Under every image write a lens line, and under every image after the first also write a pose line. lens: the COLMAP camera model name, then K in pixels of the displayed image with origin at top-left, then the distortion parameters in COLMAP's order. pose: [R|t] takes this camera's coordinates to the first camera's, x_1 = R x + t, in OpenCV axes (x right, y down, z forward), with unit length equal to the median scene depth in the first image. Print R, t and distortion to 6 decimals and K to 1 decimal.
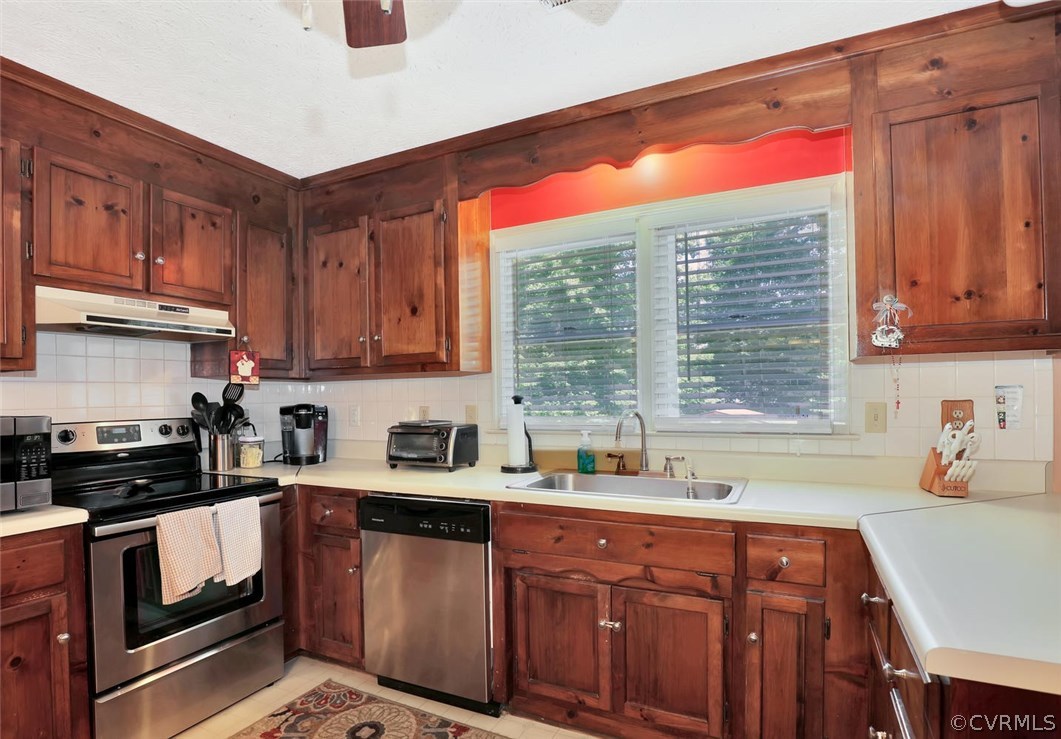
lens RADIAL K [[552.8, 0, 528.0], [0, 552.8, 394.6], [0, 0, 1]] dist [-0.023673, 0.000346]
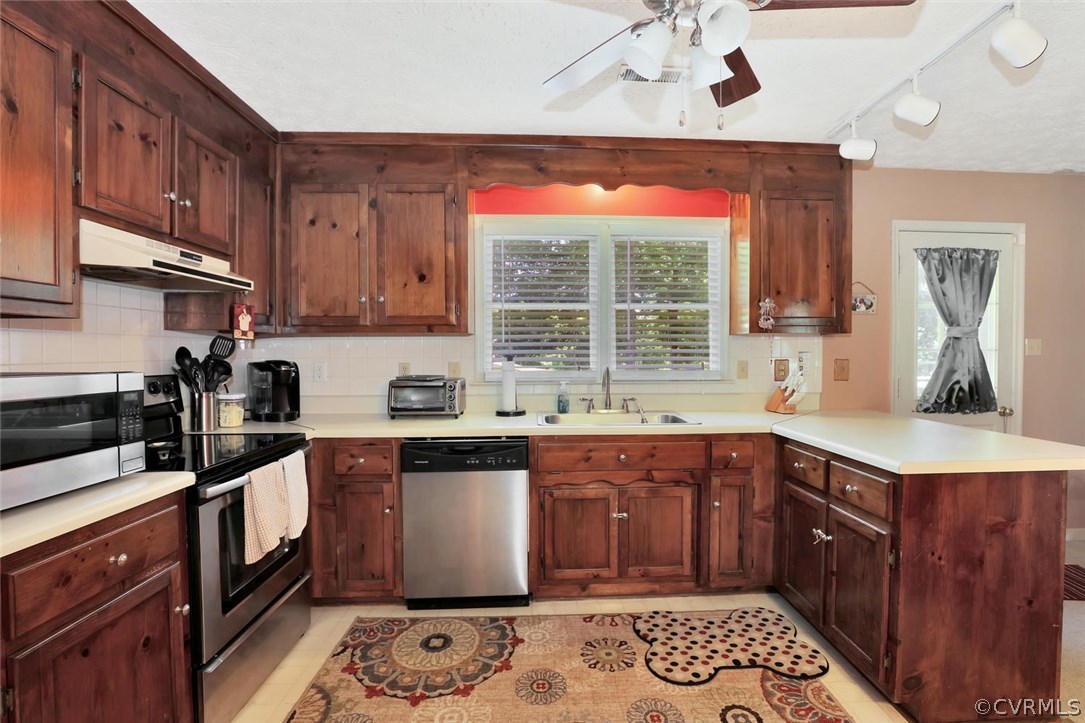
lens RADIAL K [[507.3, 0, 558.5], [0, 507.3, 361.6], [0, 0, 1]] dist [-0.021169, -0.000091]
pose [[0.867915, 0.003597, 0.496700, -0.557791], [-0.010422, 0.999886, 0.010971, 0.005627], [-0.496604, -0.014698, 0.867853, -0.045312]]
